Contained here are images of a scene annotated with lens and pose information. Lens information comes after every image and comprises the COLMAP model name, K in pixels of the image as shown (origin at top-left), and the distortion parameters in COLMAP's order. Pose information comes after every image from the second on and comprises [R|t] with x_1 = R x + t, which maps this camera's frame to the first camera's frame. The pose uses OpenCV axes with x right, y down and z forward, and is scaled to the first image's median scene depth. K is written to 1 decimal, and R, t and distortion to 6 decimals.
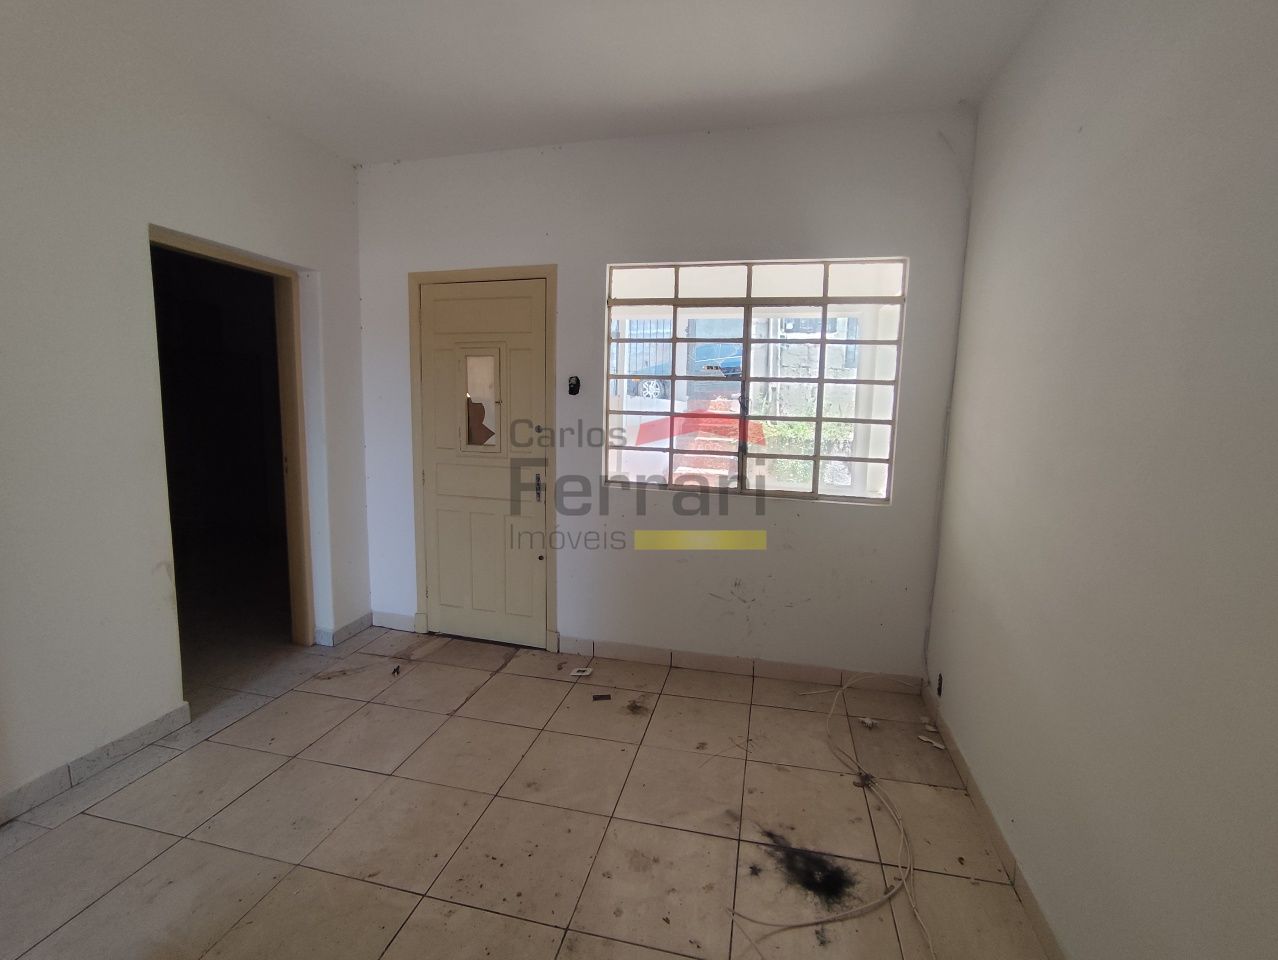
lens RADIAL K [[562.3, 0, 638.2], [0, 562.3, 486.3], [0, 0, 1]] dist [-0.044197, 0.042067]
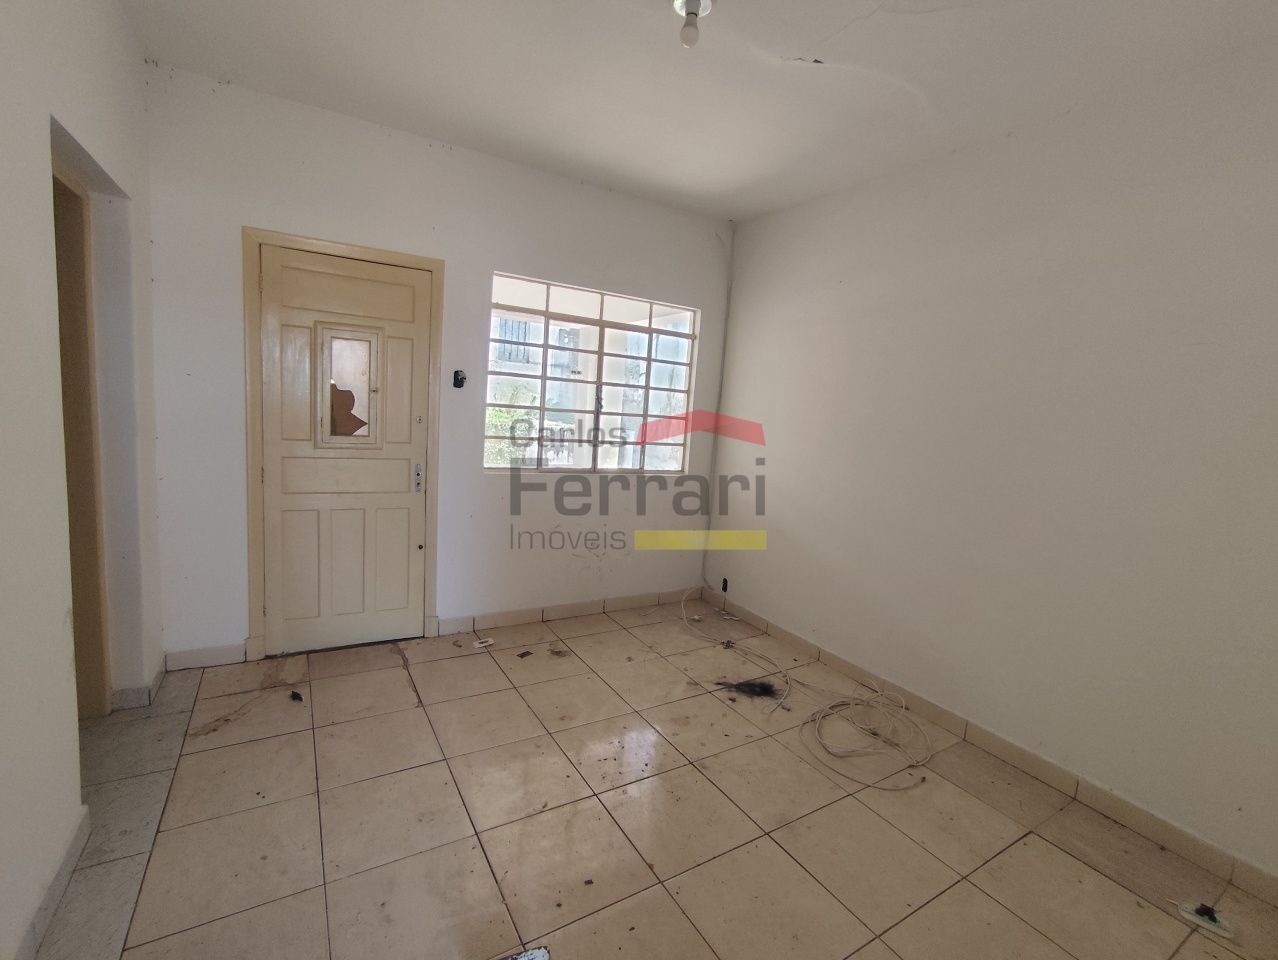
lens RADIAL K [[571.6, 0, 640.2], [0, 571.6, 480.5], [0, 0, 1]] dist [-0.015145, 0.009287]
pose [[0.723787, -0.065709, 0.686888, -0.647241], [0.039607, 0.997771, 0.053715, -0.034731], [-0.688886, -0.011673, 0.724775, -0.017204]]
